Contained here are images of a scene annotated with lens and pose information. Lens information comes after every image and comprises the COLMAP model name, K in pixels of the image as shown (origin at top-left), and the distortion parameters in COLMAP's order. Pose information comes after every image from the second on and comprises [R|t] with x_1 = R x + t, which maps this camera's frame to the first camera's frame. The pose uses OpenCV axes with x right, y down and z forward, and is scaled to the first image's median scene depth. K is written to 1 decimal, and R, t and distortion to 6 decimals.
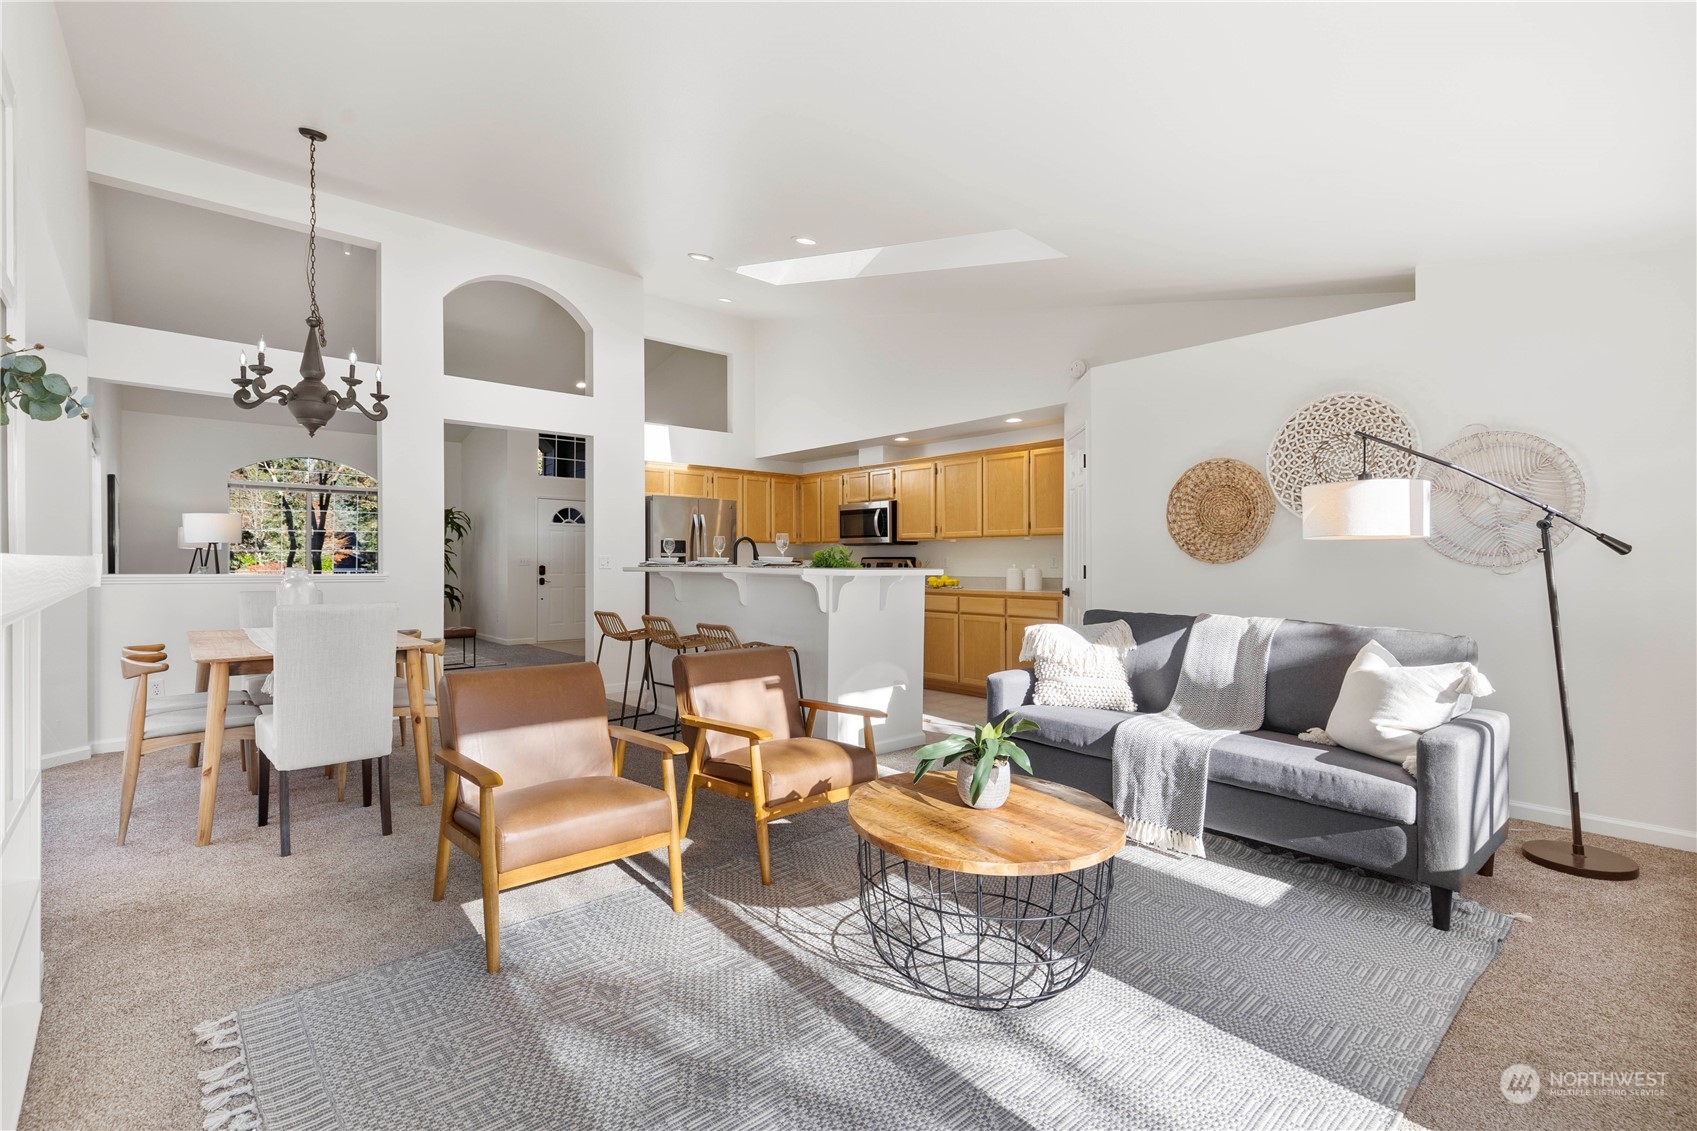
lens RADIAL K [[767.0, 0, 838.6], [0, 767.0, 564.4], [0, 0, 1]] dist [-0.000567, -0.000274]
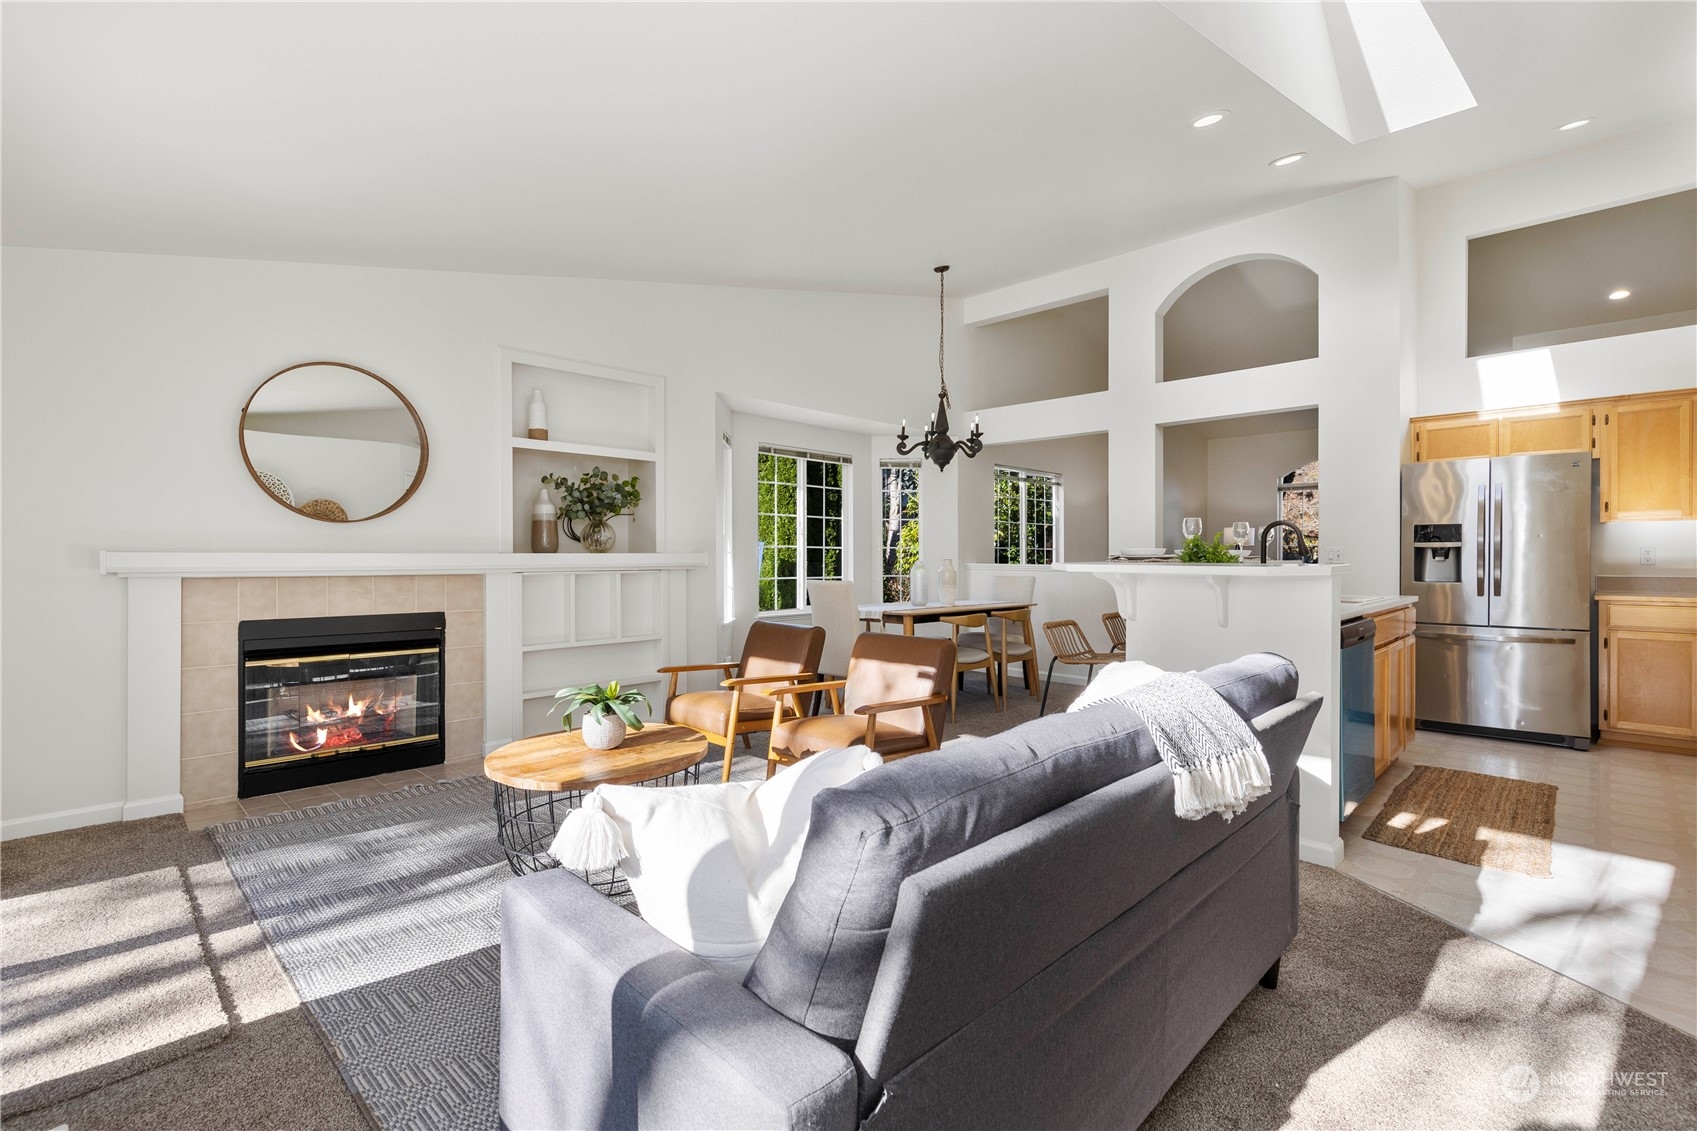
lens RADIAL K [[767.0, 0, 850.4], [0, 767.0, 563.5], [0, 0, 1]] dist [-0.000567, -0.000274]
pose [[0.066034, 0.011832, -0.997747, 0.535686], [-0.001149, 0.999930, 0.011782, -0.002137], [0.997817, 0.000369, 0.066043, 0.480041]]
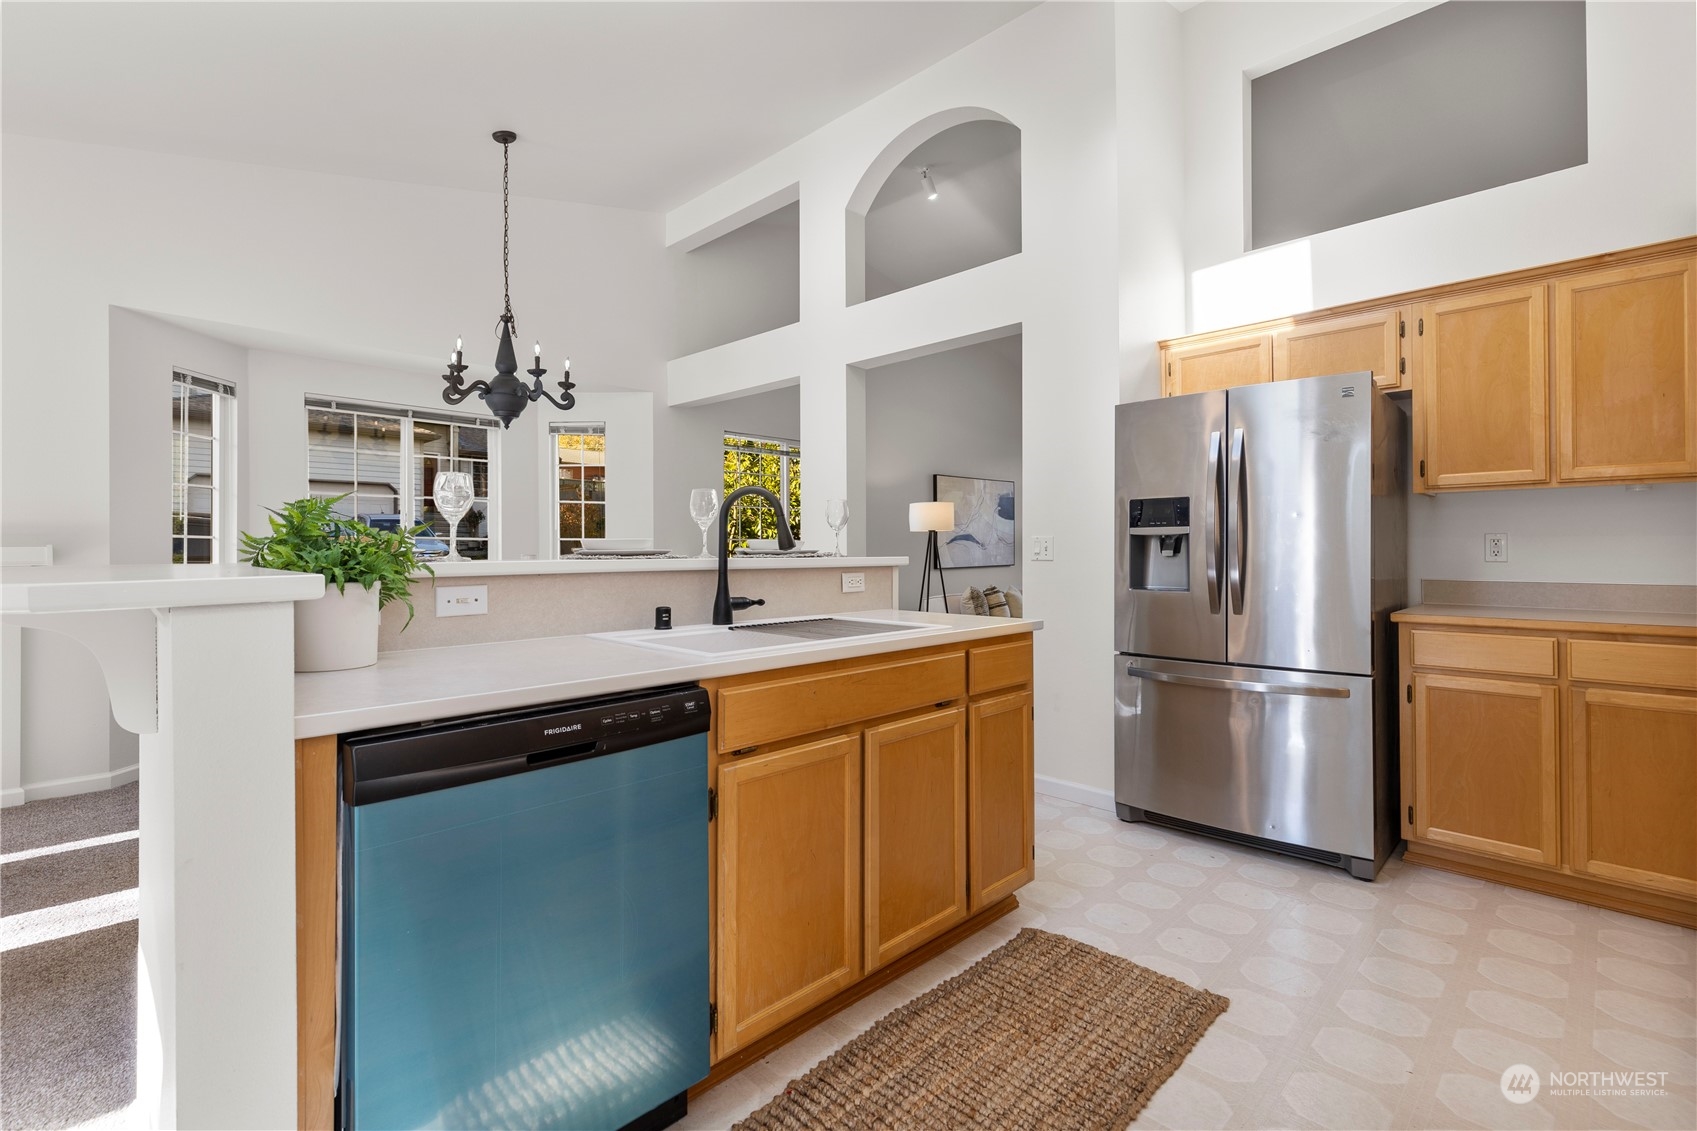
lens RADIAL K [[767.0, 0, 844.4], [0, 767.0, 549.6], [0, 0, 1]] dist [-0.000567, -0.000274]
pose [[0.065558, 0.000694, -0.997849, 0.253180], [0.001398, 0.999999, 0.000787, -0.001316], [0.997848, -0.001447, 0.065557, 0.923128]]
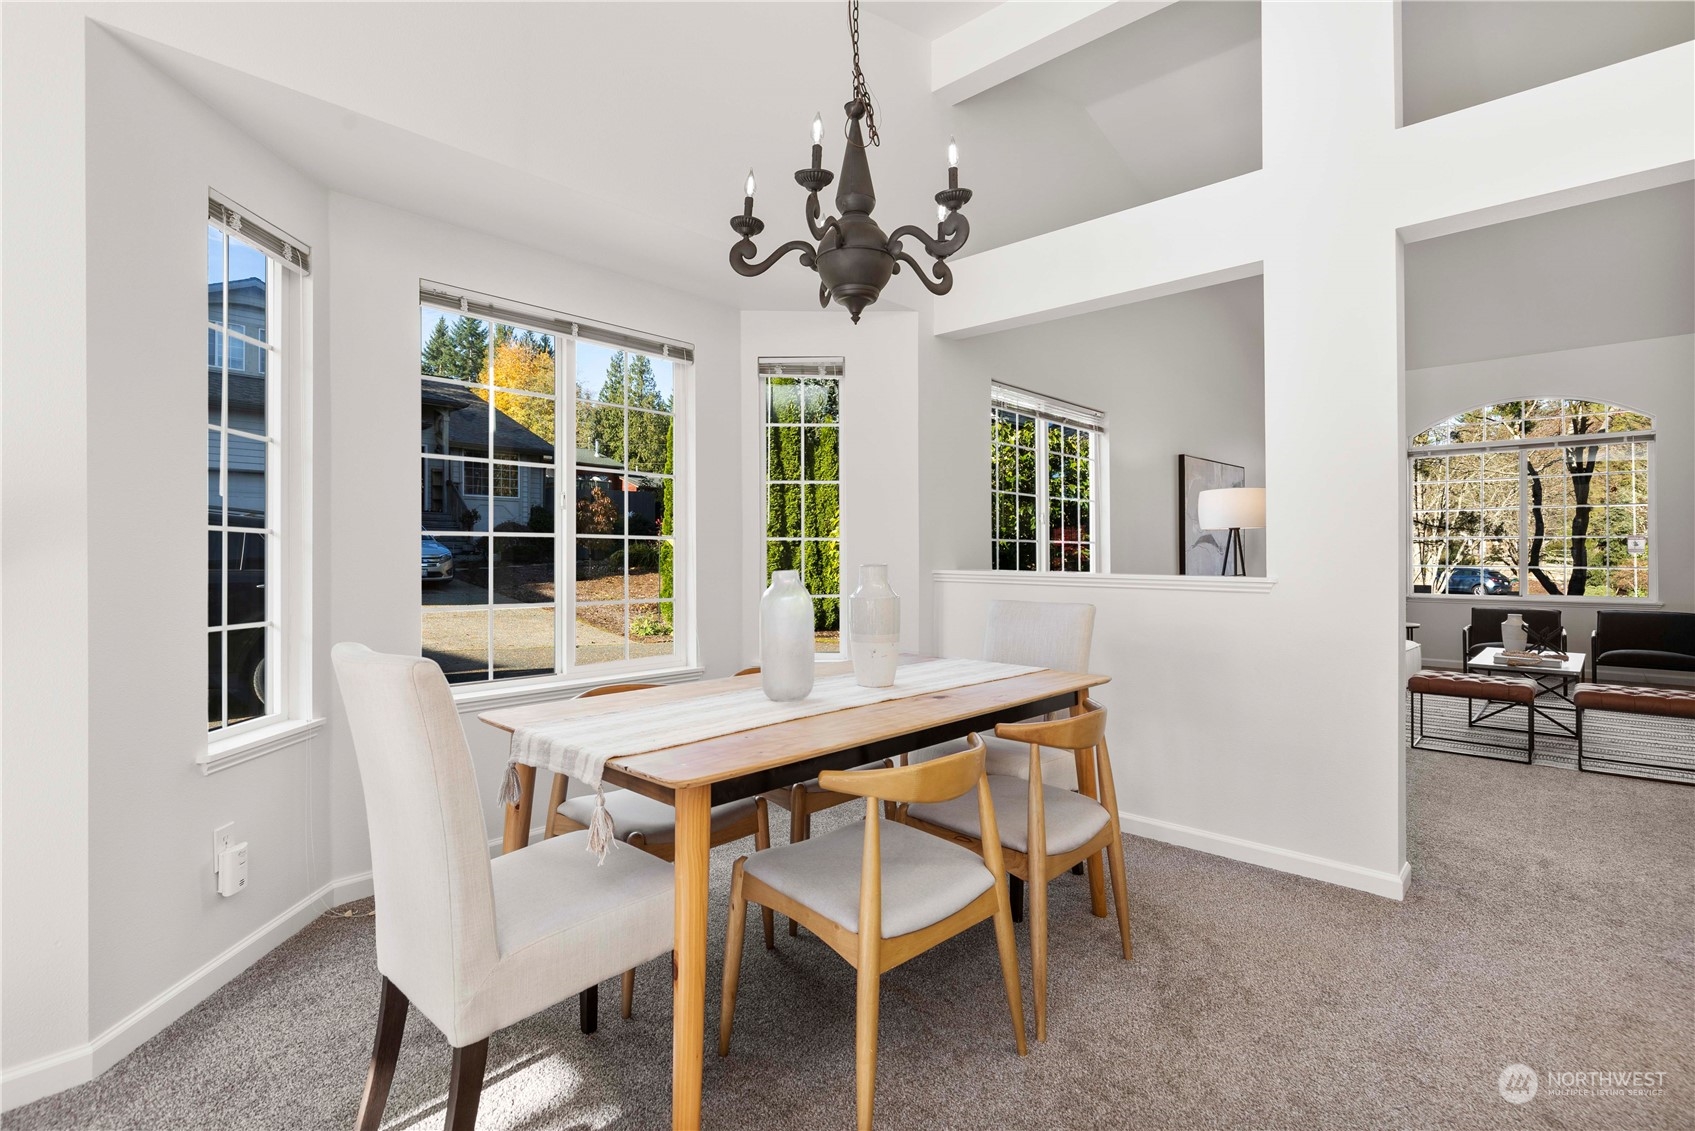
lens RADIAL K [[801.7, 0, 839.6], [0, 801.7, 554.4], [0, 0, 1]] dist [0.000096, -0.000432]
pose [[0.081990, 0.000615, -0.996633, -0.082661], [-0.001088, 0.999999, 0.000528, -0.001669], [0.996633, 0.001041, 0.081991, 0.626933]]
